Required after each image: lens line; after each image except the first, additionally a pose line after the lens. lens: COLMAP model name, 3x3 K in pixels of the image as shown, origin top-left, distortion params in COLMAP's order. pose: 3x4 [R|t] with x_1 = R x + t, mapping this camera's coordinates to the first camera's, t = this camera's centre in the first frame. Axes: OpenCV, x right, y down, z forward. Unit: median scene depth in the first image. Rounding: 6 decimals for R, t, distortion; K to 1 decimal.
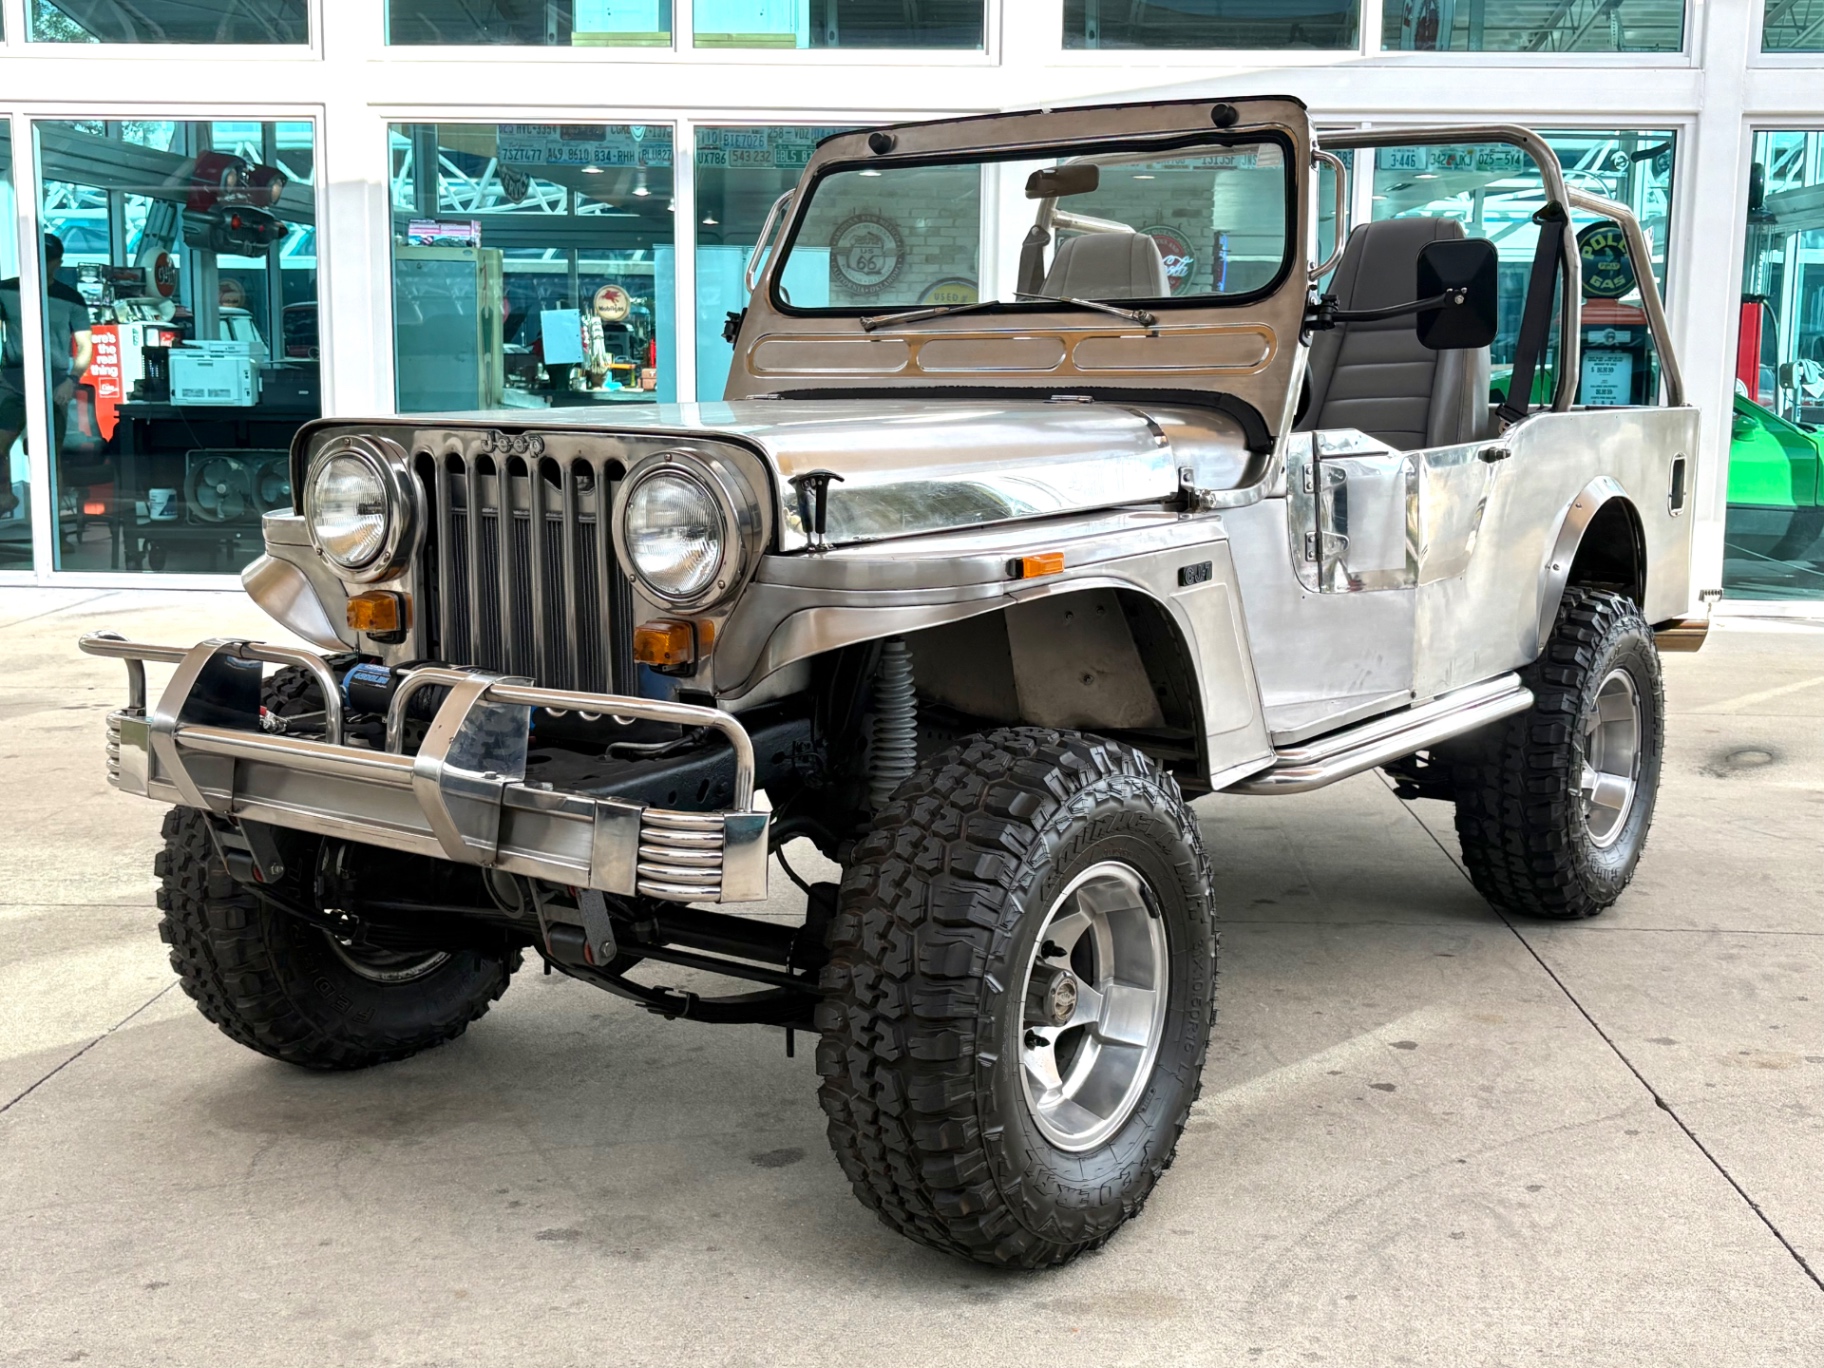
lens RADIAL K [[2196.3, 0, 901.2], [0, 2196.3, 677.9], [0, 0, 1]] dist [0.106481, -0.309330]
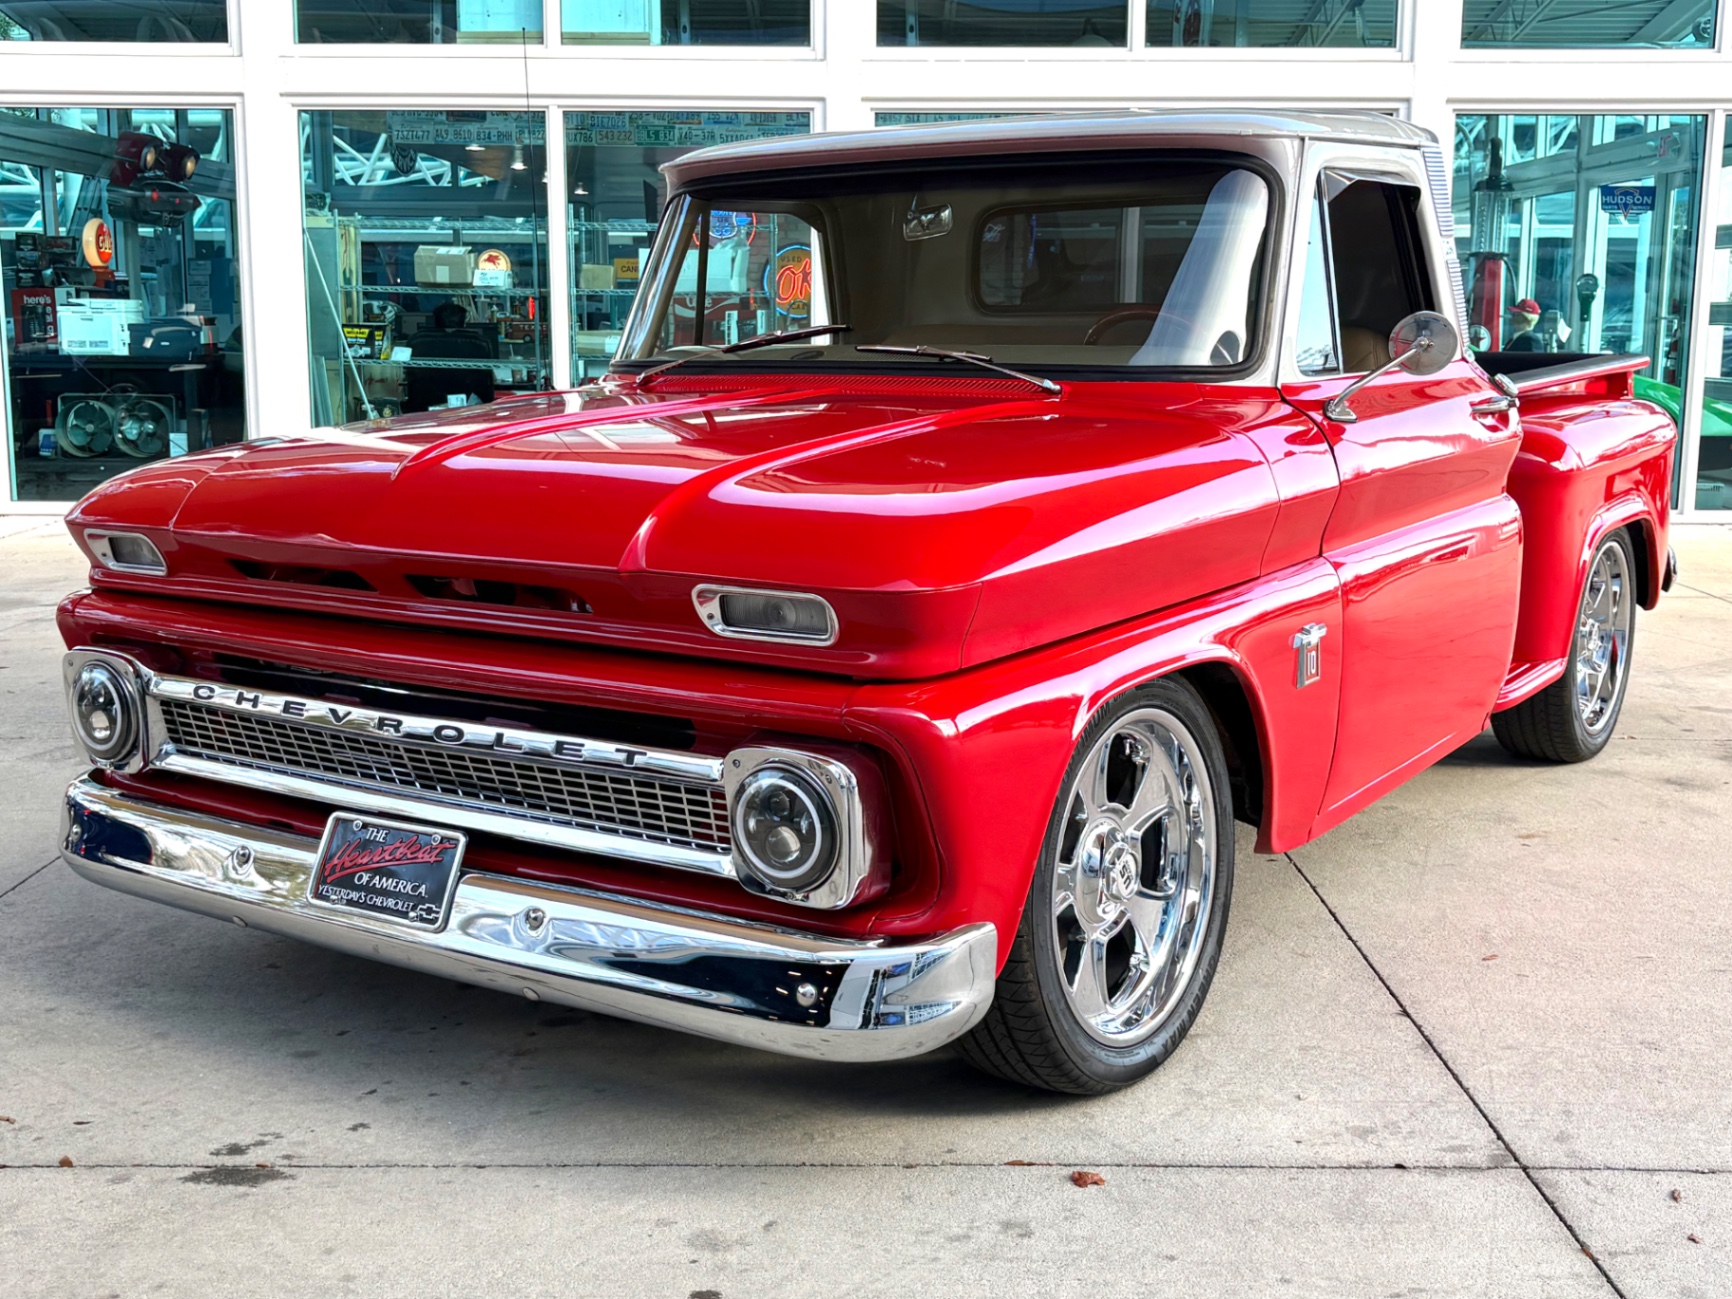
lens RADIAL K [[2058.1, 0, 863.7], [0, 2058.1, 651.9], [0, 0, 1]] dist [0.123625, -0.404125]
pose [[0.998926, -0.014351, 0.044047, 0.011642], [0.013653, 0.999777, 0.016105, 0.018646], [-0.044268, -0.015486, 0.998900, -0.098955]]
